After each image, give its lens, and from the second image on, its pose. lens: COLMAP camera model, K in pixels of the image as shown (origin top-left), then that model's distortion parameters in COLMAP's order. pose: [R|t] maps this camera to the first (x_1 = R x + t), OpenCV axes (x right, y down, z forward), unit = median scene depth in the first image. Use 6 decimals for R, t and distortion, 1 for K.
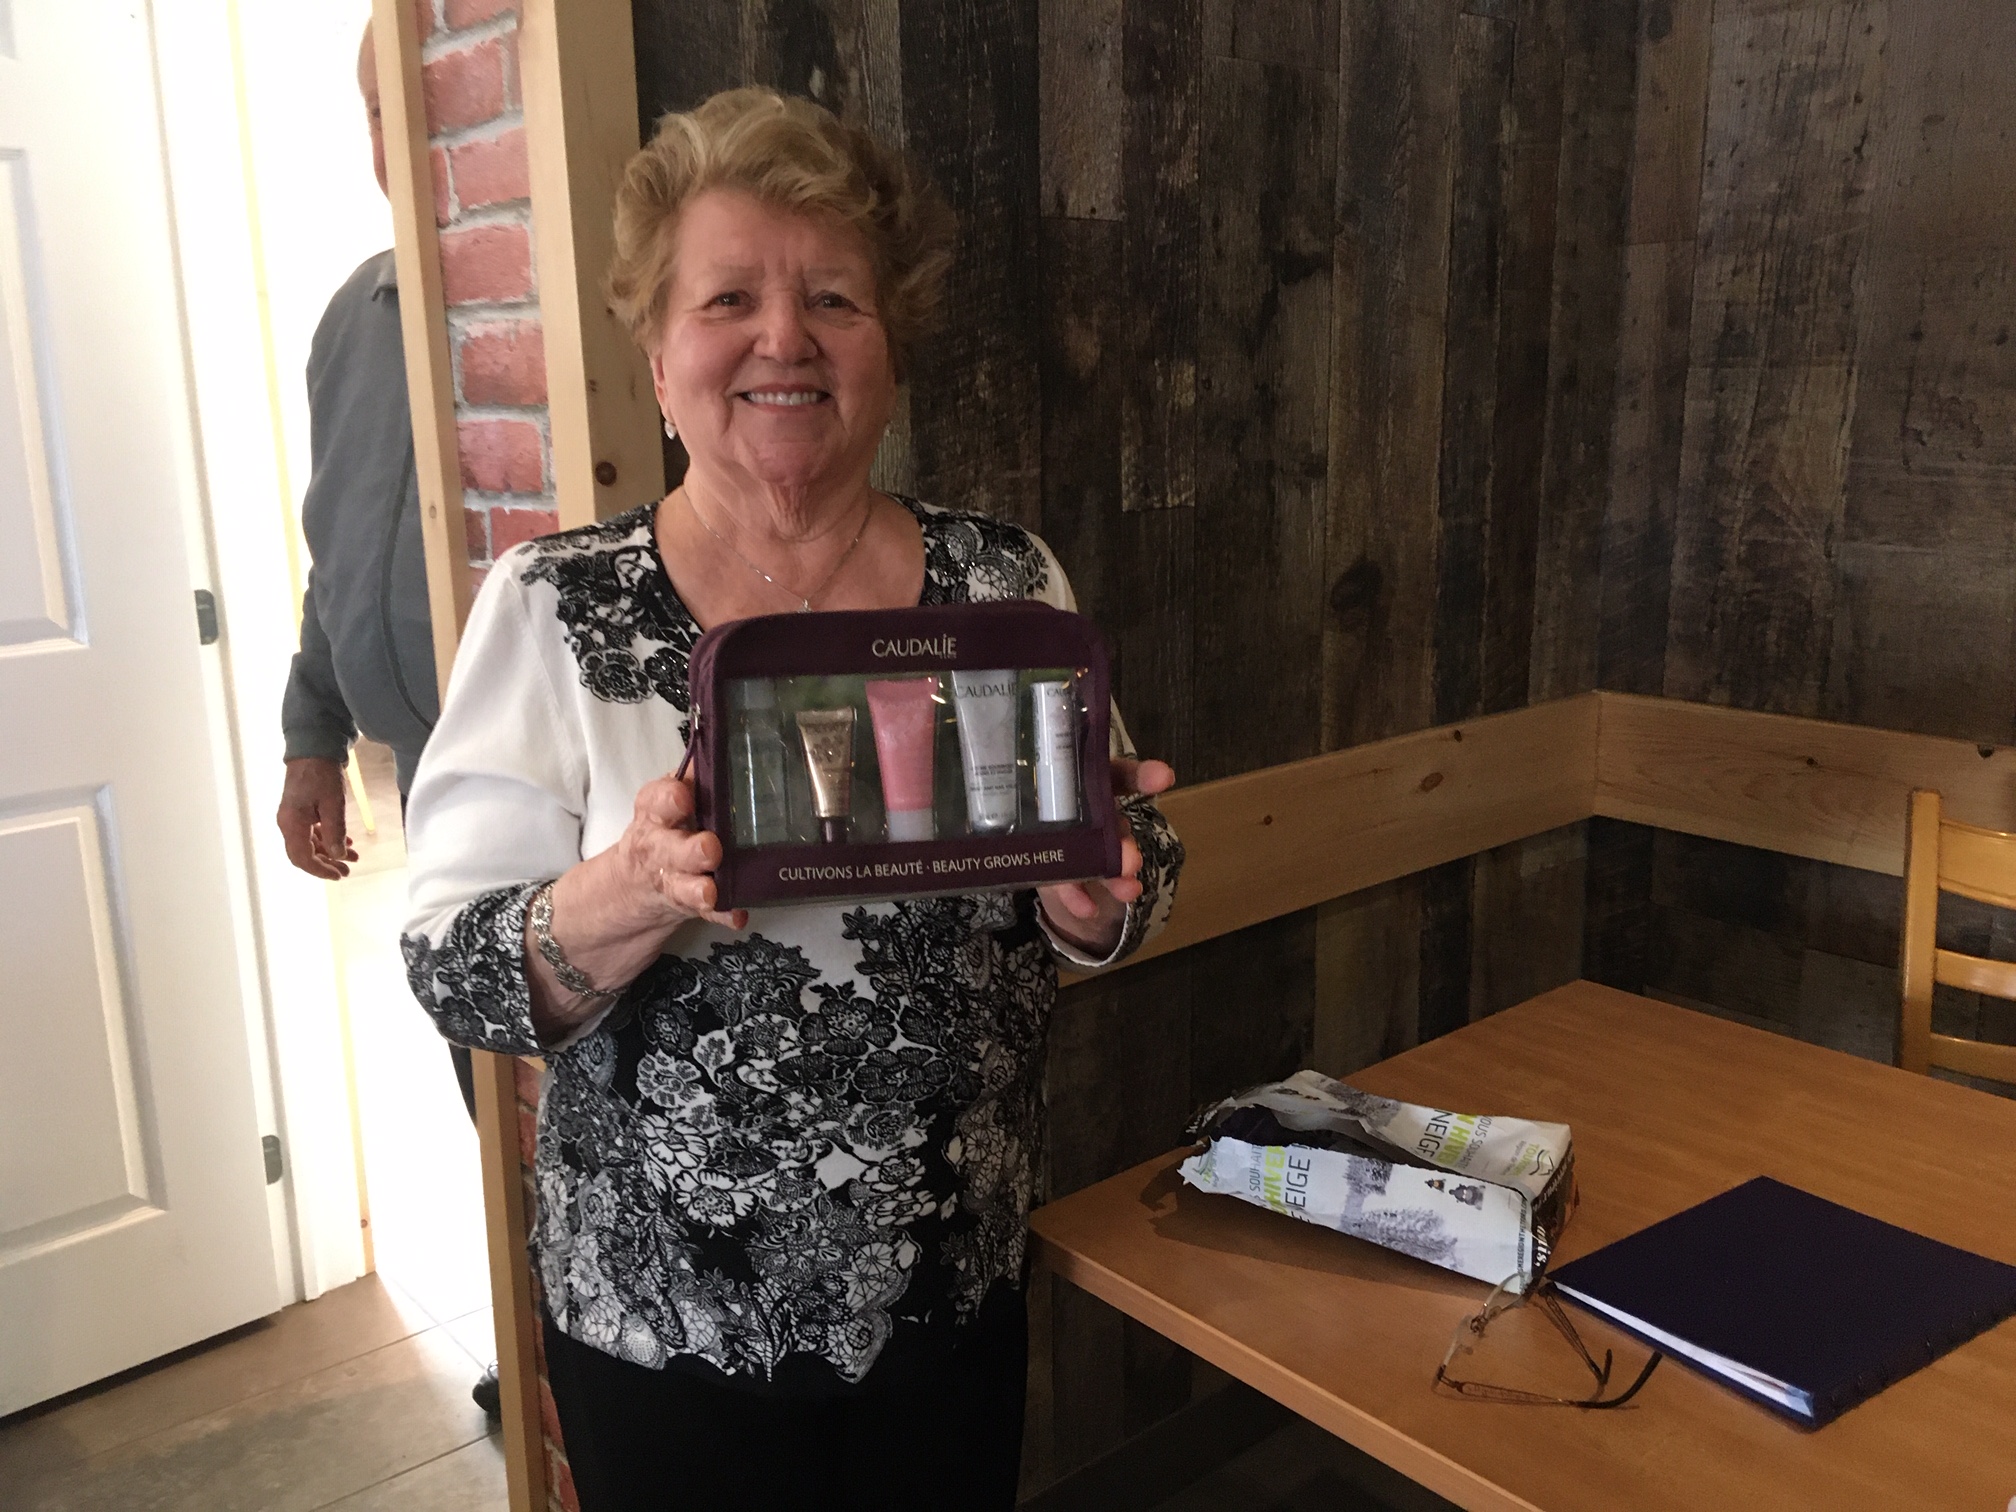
lens RADIAL K [[1704.9, 0, 1008.1], [0, 1704.9, 746.6], [0, 0, 1]] dist [0.110856, -0.175514]
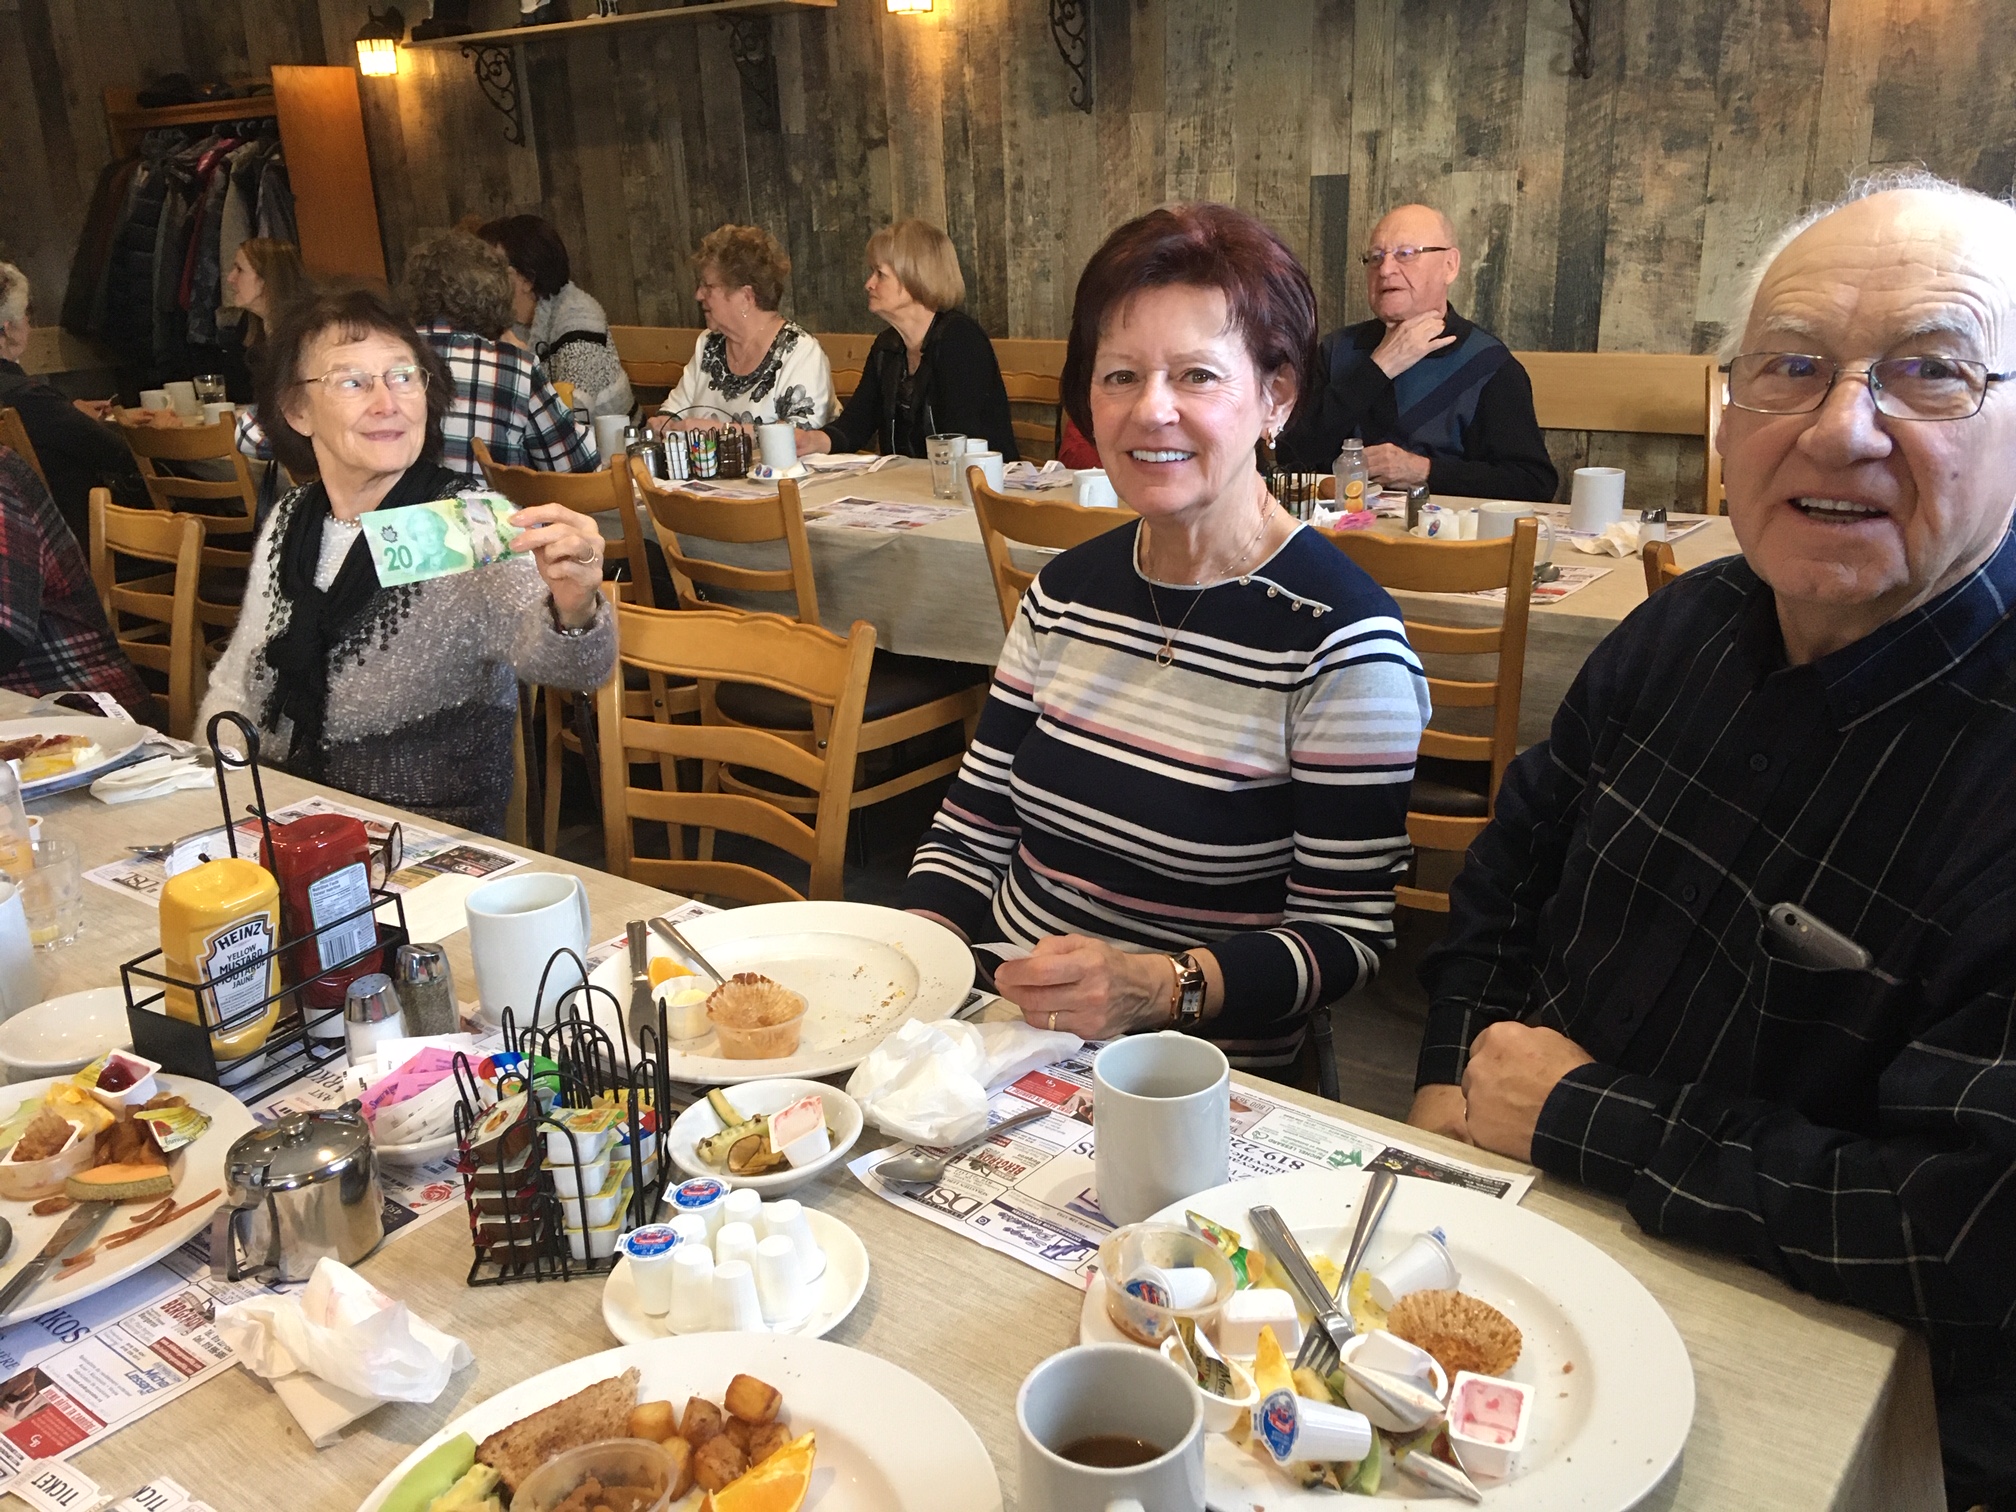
lens RADIAL K [[1704.9, 0, 1008.8], [0, 1704.9, 762.5], [0, 0, 1]] dist [0.110856, -0.175514]
pose [[0.220392, 0.312810, -0.923893, 2.887079], [-0.185393, 0.943350, 0.275172, -0.135124], [0.957631, 0.110637, 0.265899, 0.548604]]
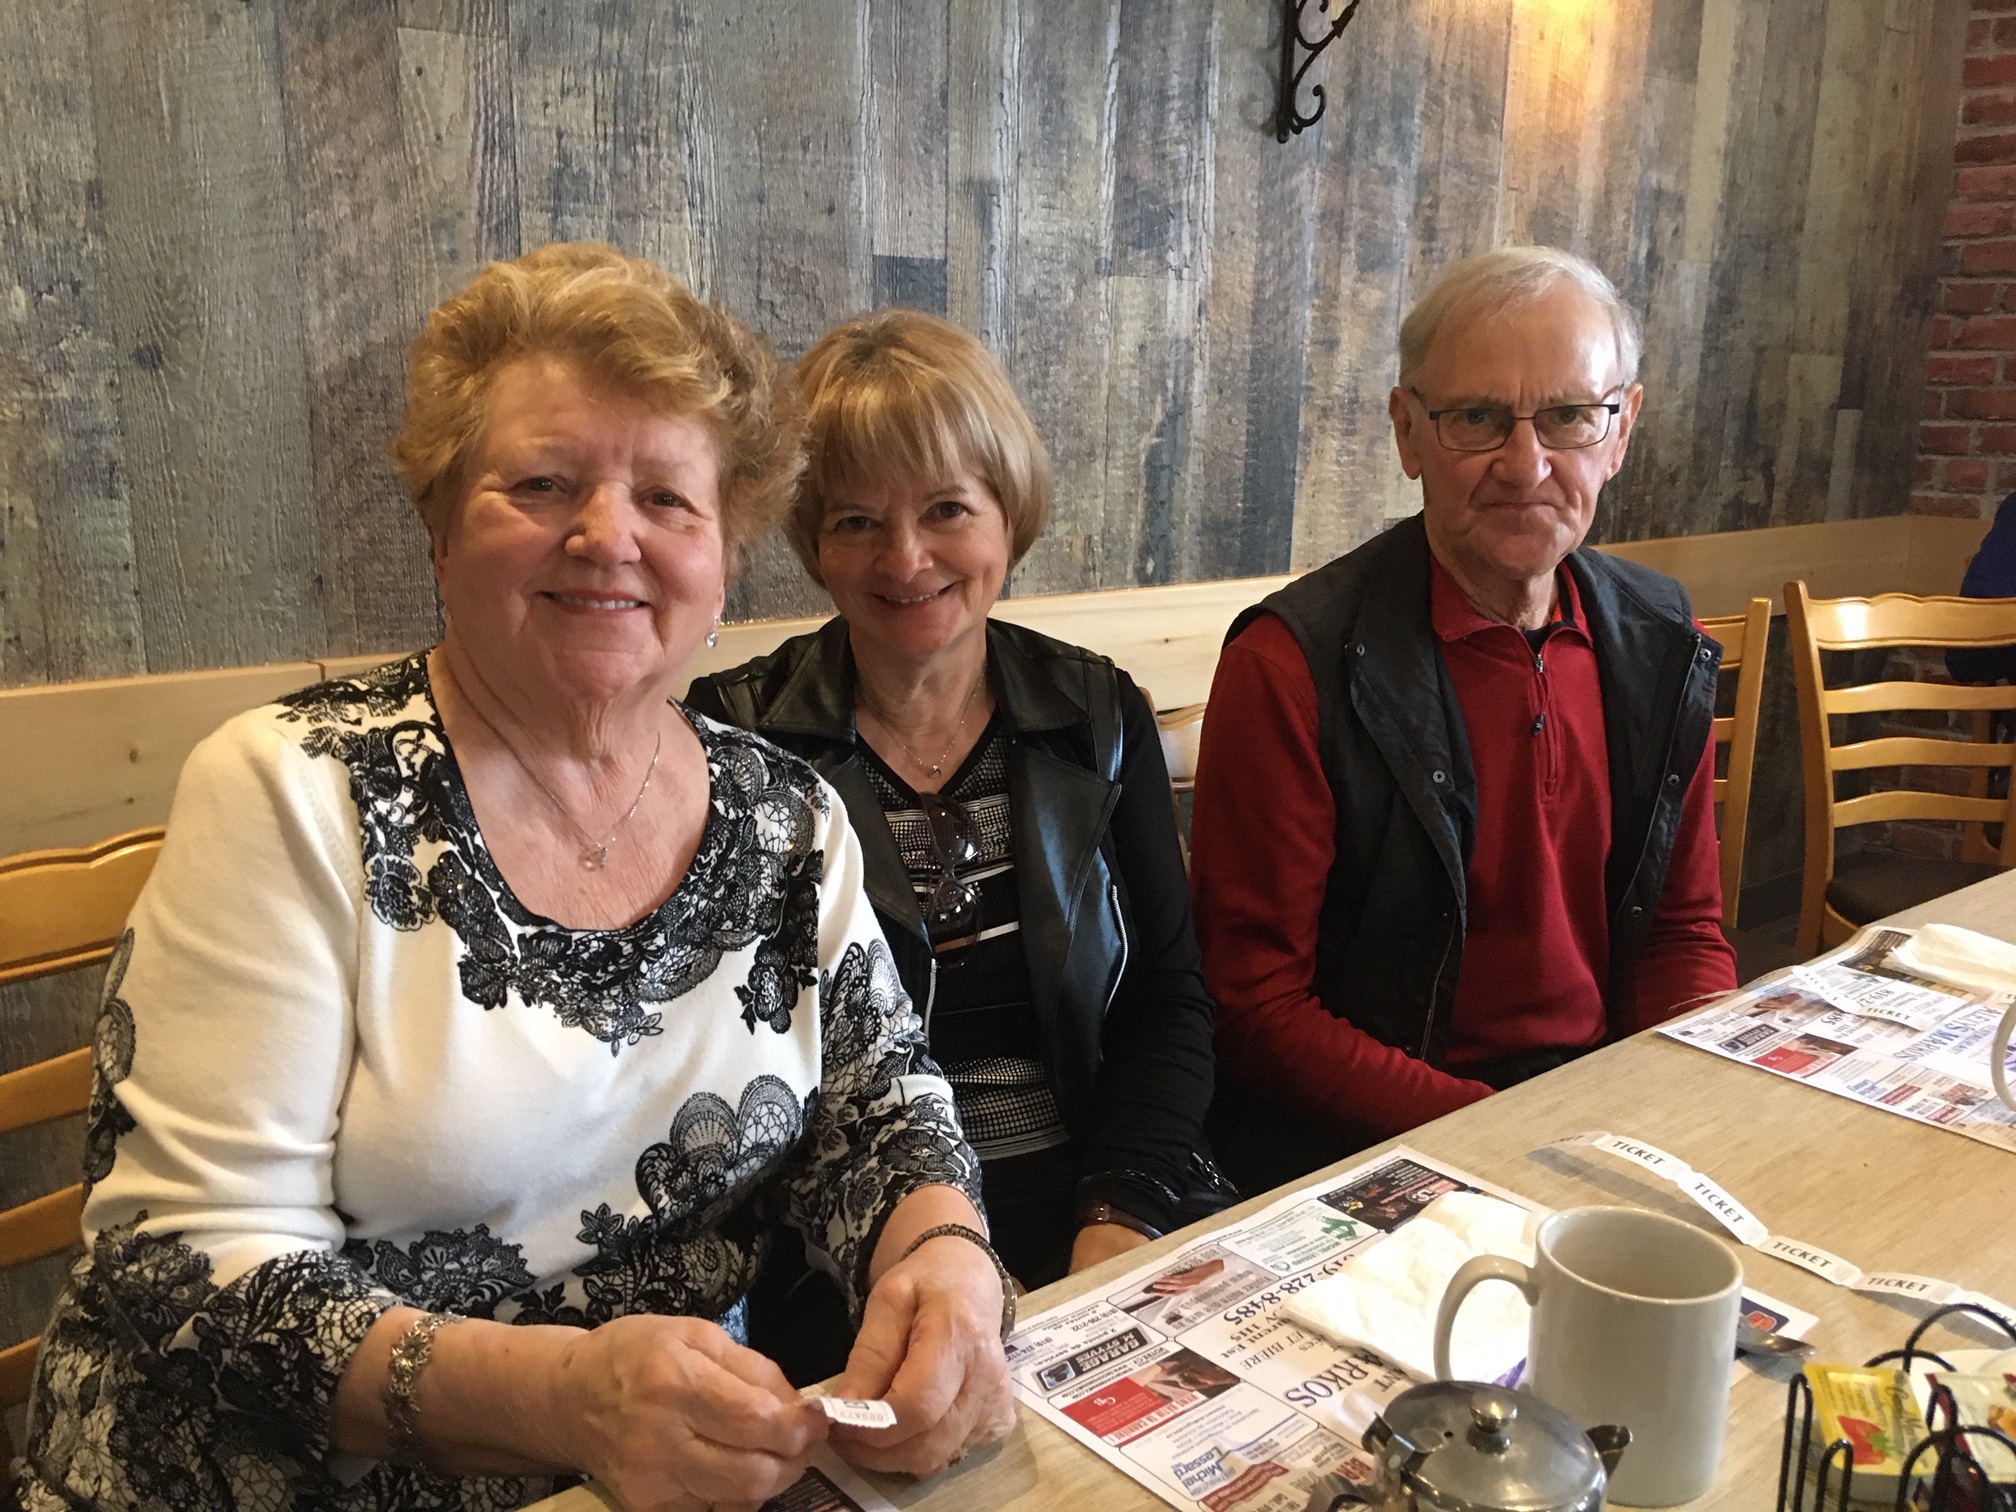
lens RADIAL K [[1704.9, 0, 1019.6], [0, 1704.9, 759.1], [0, 0, 1]] dist [0.110856, -0.175514]
pose [[0.999142, 0.040093, -0.010425, 0.823623], [-0.039972, 0.999134, 0.011569, -0.026338], [0.010879, -0.011142, 0.999879, 0.408325]]
